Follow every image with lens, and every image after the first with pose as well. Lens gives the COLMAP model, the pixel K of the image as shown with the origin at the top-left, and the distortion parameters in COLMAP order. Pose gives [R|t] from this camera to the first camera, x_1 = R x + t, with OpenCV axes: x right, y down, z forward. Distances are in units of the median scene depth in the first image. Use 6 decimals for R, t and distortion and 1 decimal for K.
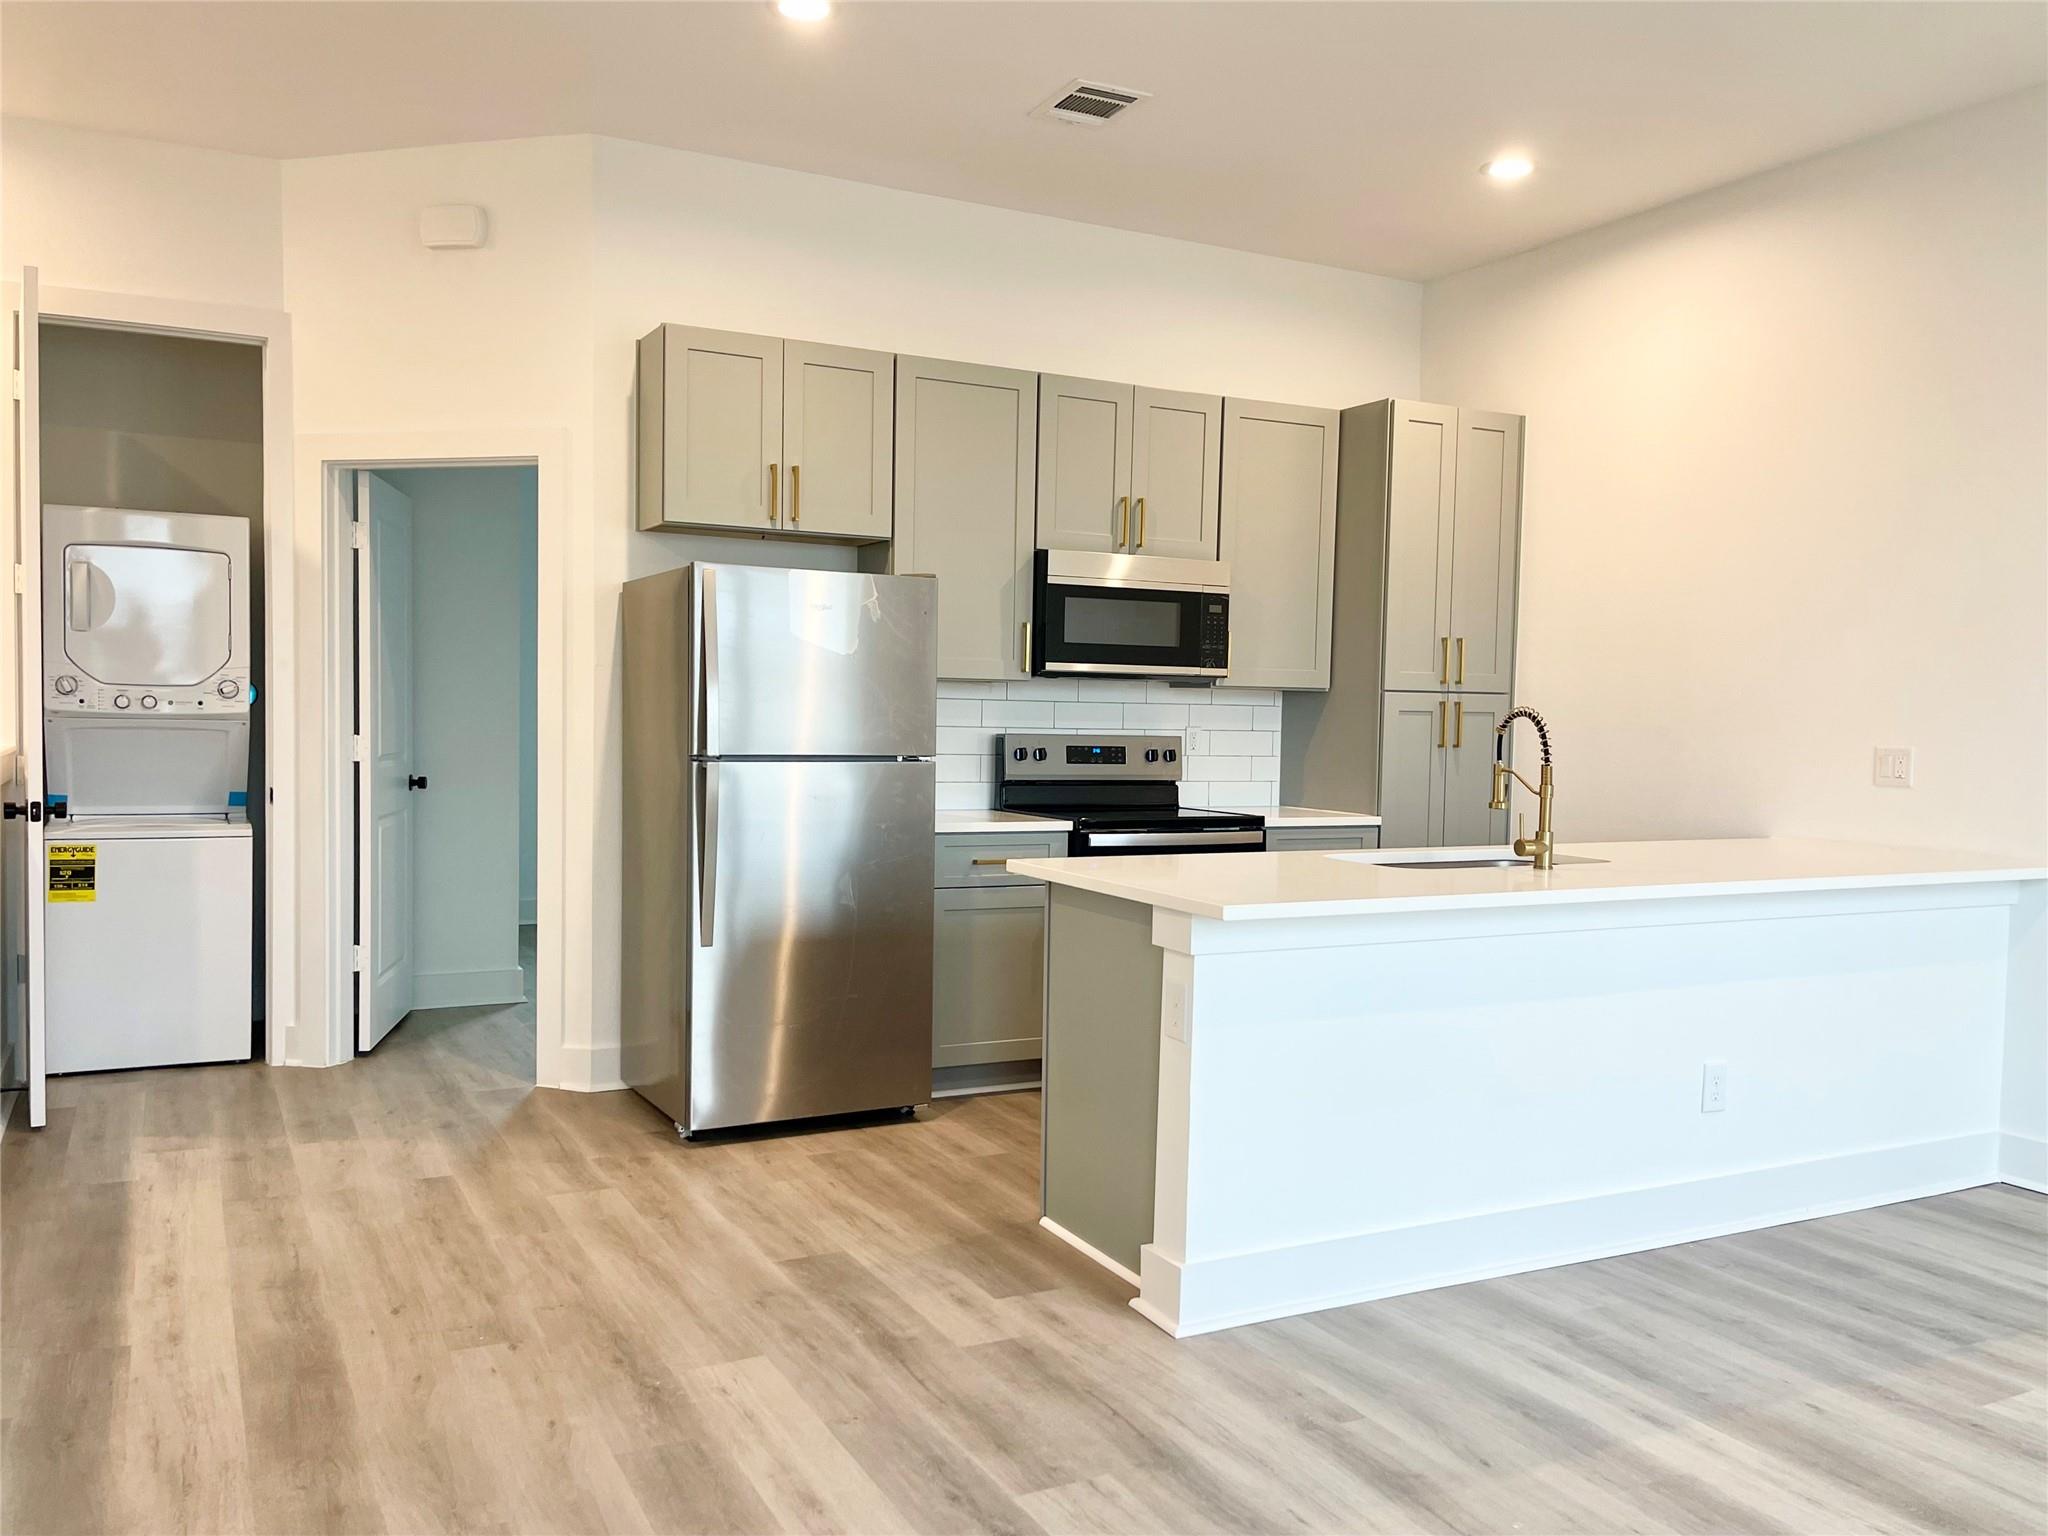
lens RADIAL K [[1631.5, 0, 1038.6], [0, 1631.5, 778.4], [0, 0, 1]] dist [0.087162, -0.113498]
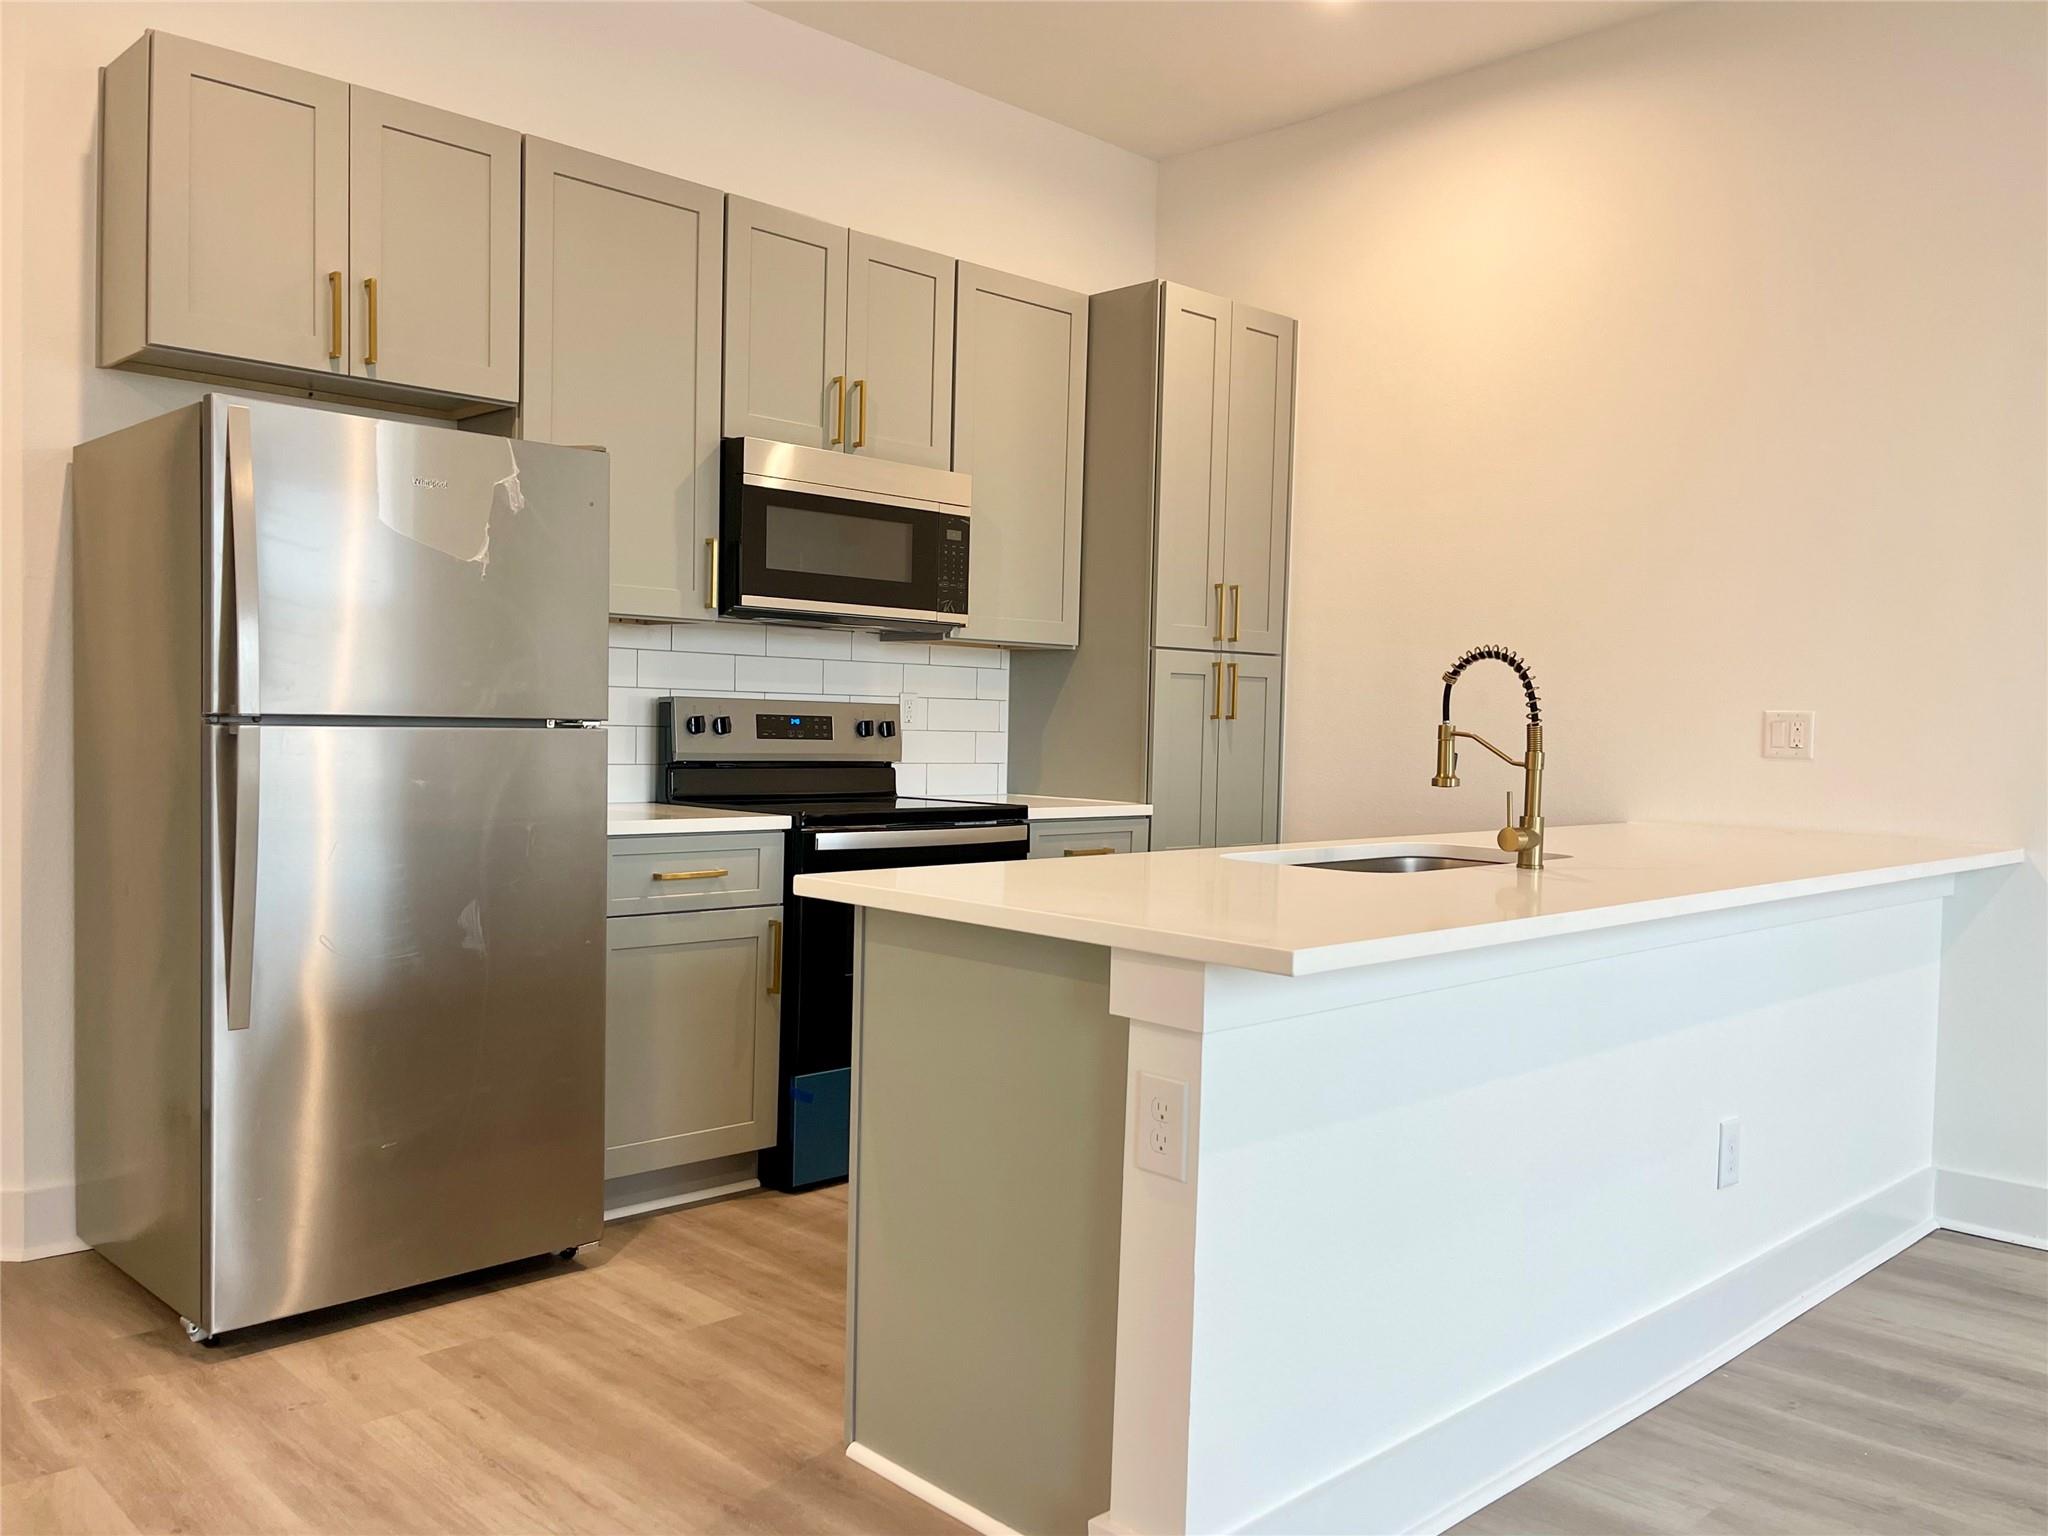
lens RADIAL K [[1631.5, 0, 1038.6], [0, 1631.5, 778.4], [0, 0, 1]] dist [0.087162, -0.113498]
pose [[0.957919, -0.008317, 0.286919, -0.077966], [0.008017, 0.999965, 0.002219, 0.008859], [-0.286928, 0.000175, 0.957952, 0.271563]]
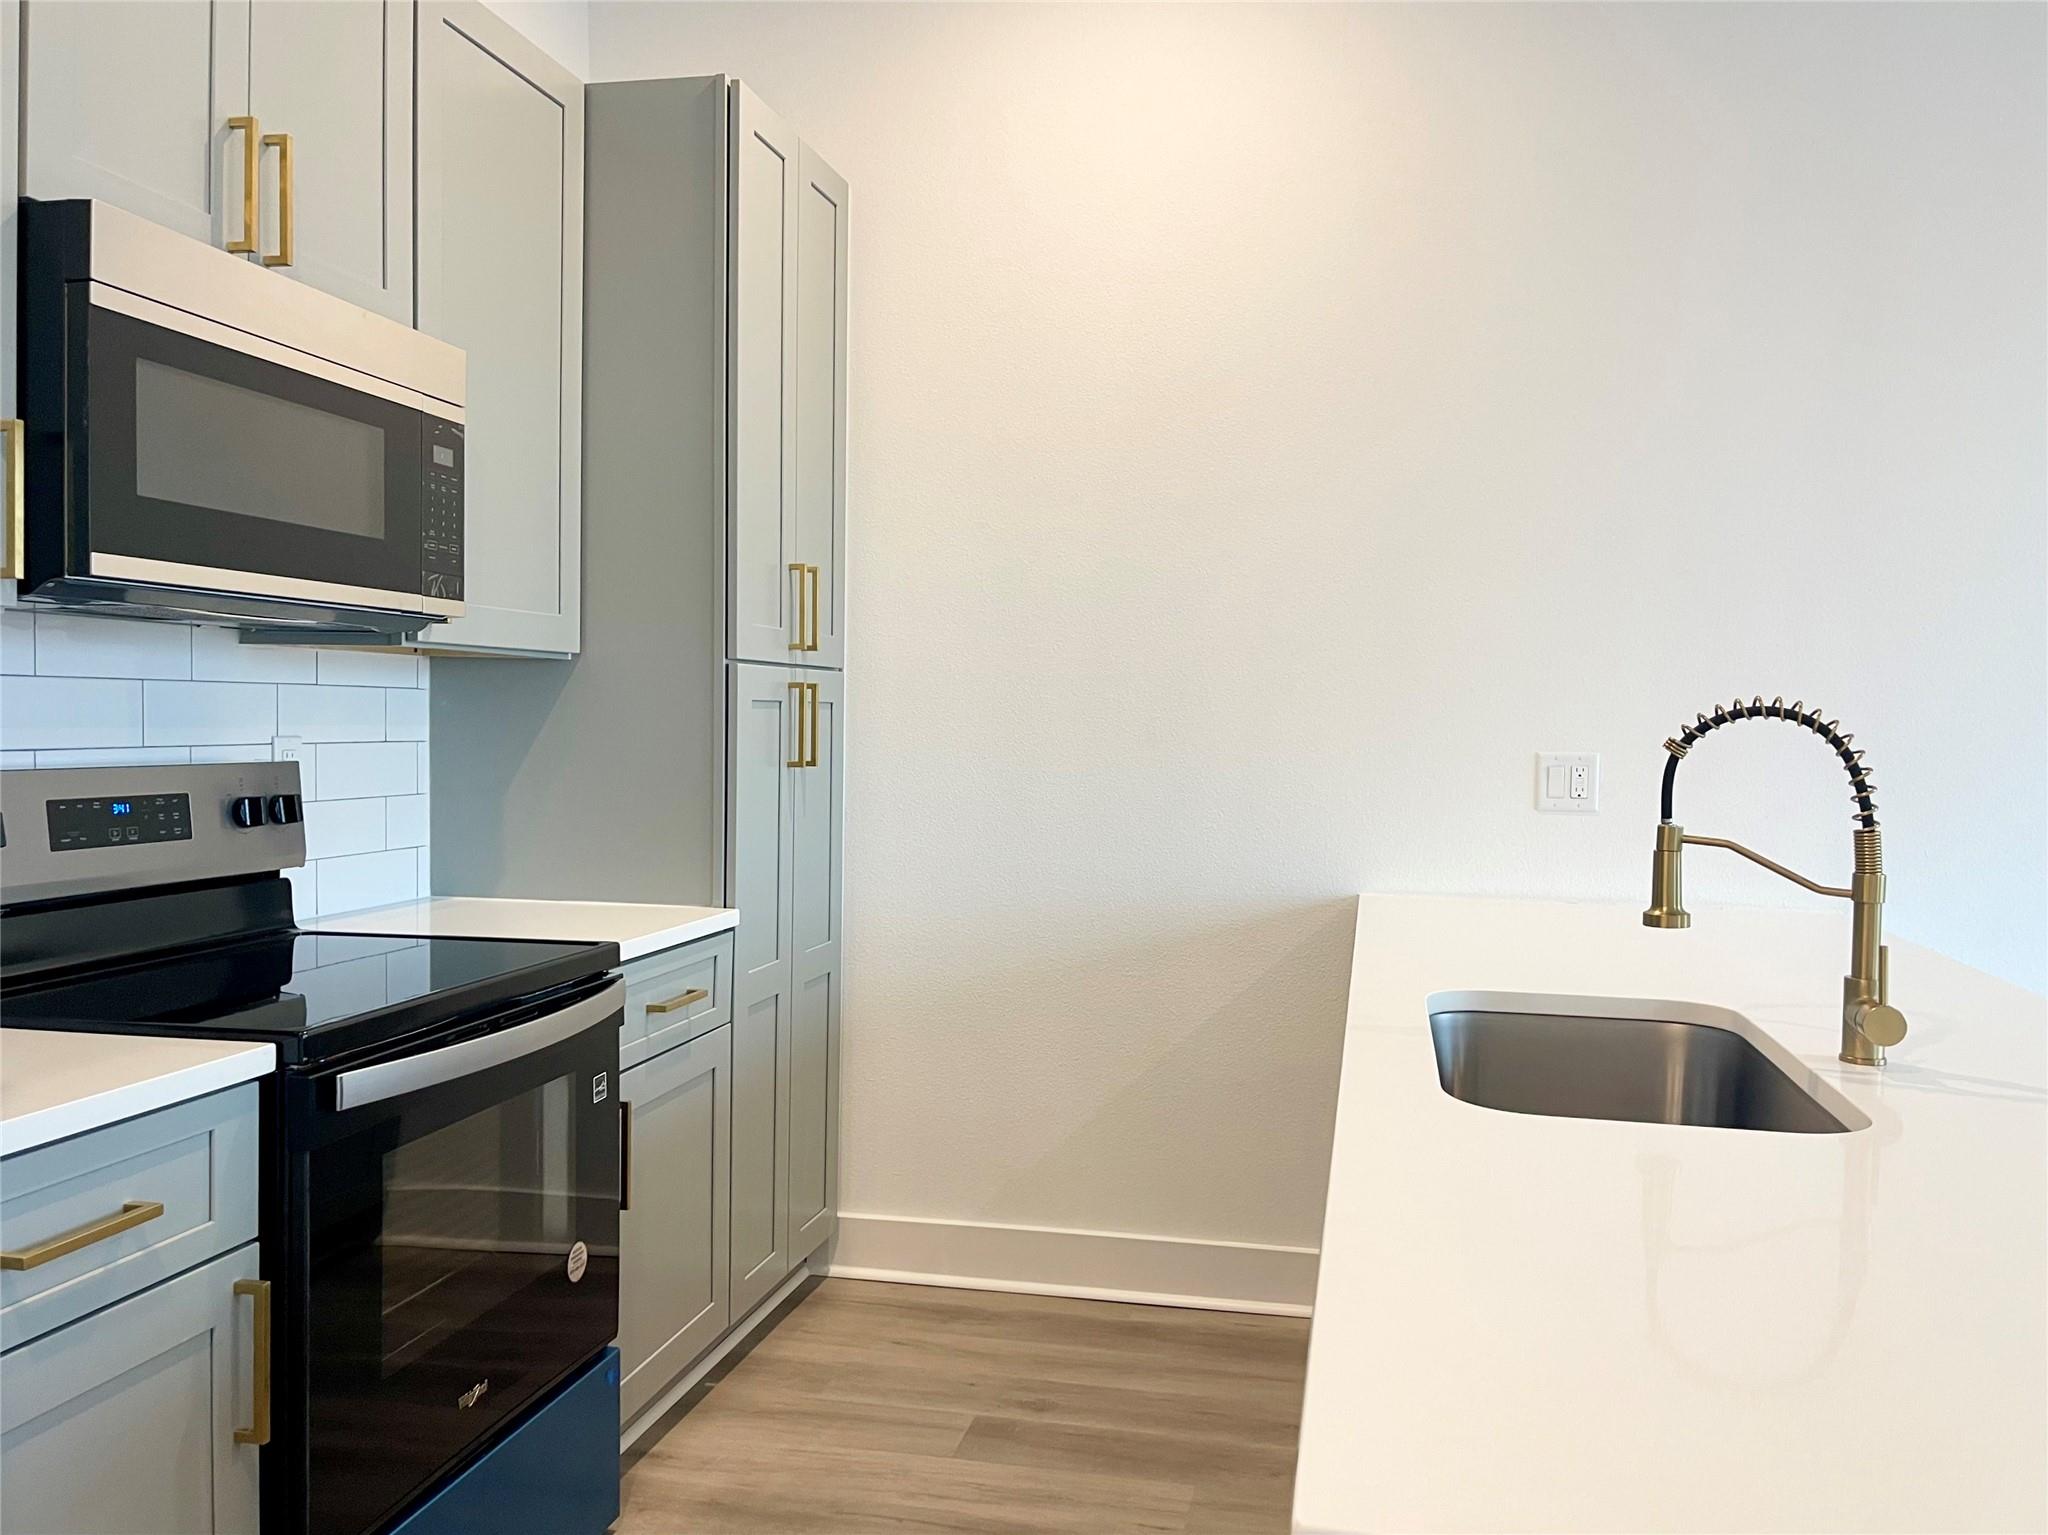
lens RADIAL K [[1638.1, 0, 1042.9], [0, 1638.1, 780.5], [0, 0, 1]] dist [0.052762, -0.042662]
pose [[0.637412, -0.040773, 0.769444, -0.128817], [0.030912, 0.999148, 0.027338, -0.029377], [-0.769903, 0.006359, 0.638129, 0.647468]]
